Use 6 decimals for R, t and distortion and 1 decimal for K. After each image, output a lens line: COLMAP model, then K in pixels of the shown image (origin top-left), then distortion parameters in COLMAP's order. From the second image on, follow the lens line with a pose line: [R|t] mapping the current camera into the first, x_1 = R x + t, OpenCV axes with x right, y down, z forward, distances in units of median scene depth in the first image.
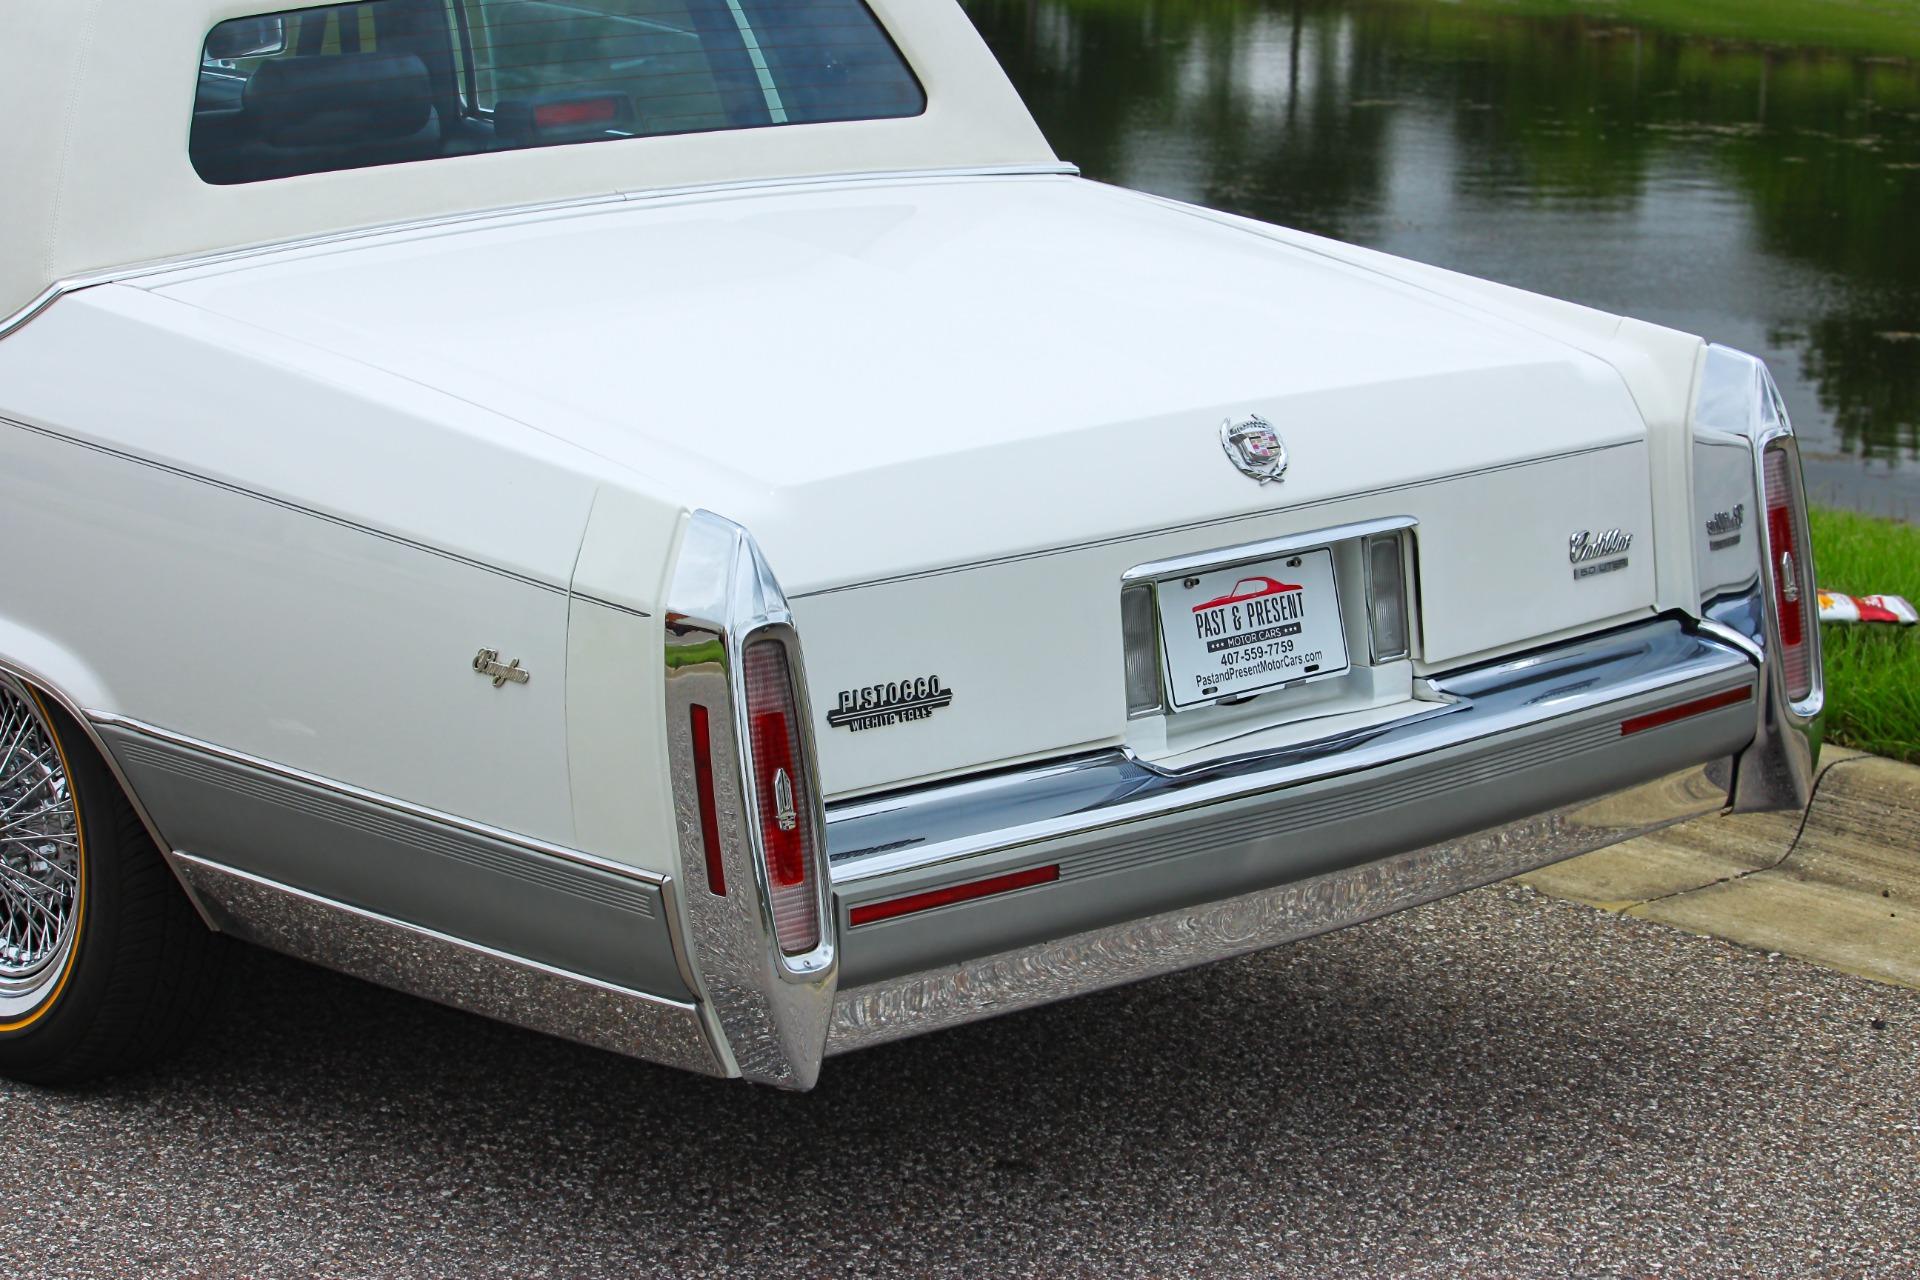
lens RADIAL K [[4916.7, 0, 961.0], [0, 4916.7, 645.9], [0, 0, 1]] dist [-0.396296, -0.080782]
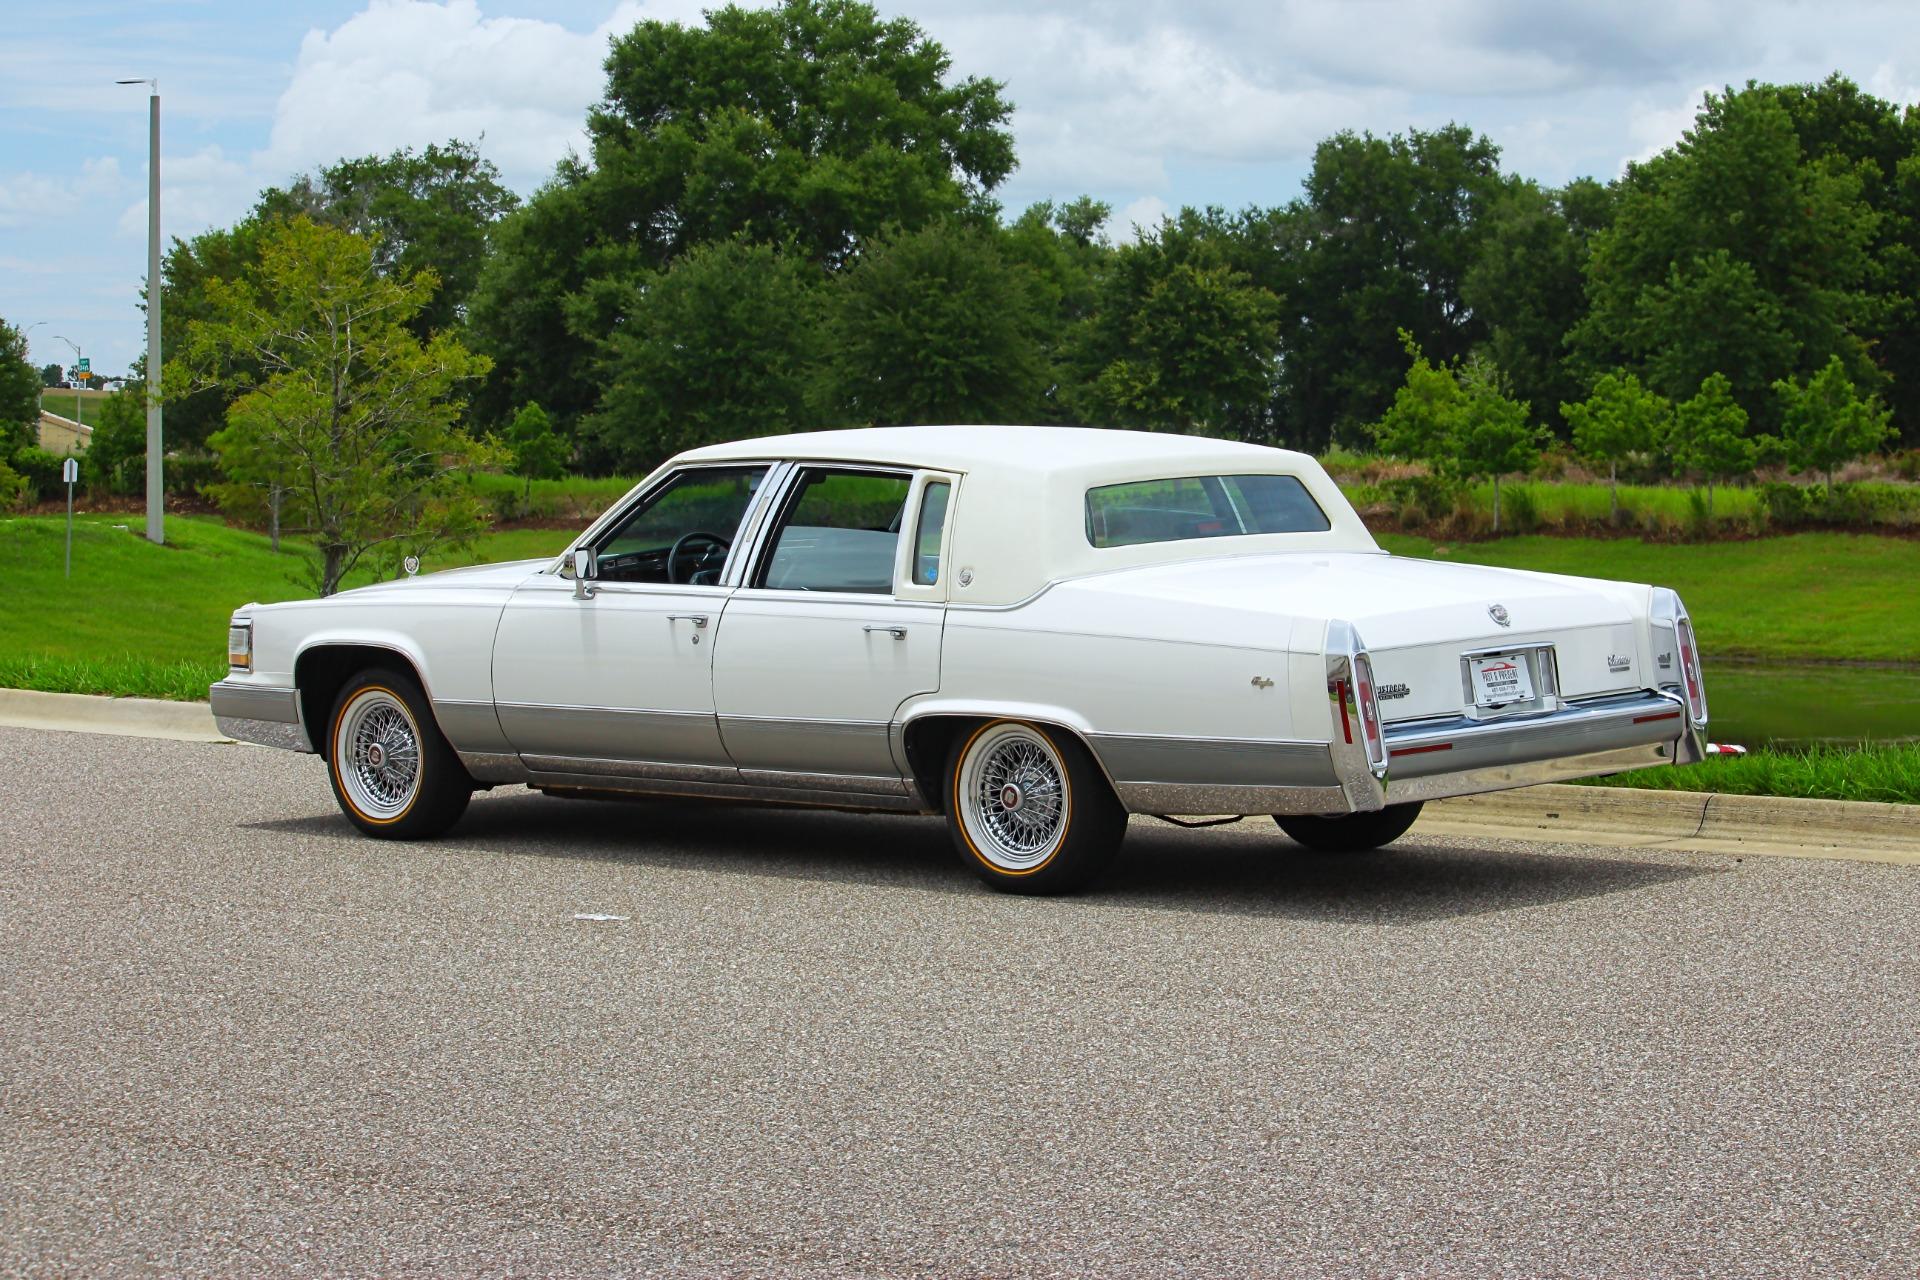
lens RADIAL K [[5008.9, 0, 1087.4], [0, 5008.9, 532.3], [0, 0, 1]] dist [-0.412454, -0.422309]
pose [[0.997012, -0.045791, 0.062210, -0.343933], [0.056185, 0.982568, -0.177208, 0.398894], [-0.053011, 0.180174, 0.982205, -1.769068]]
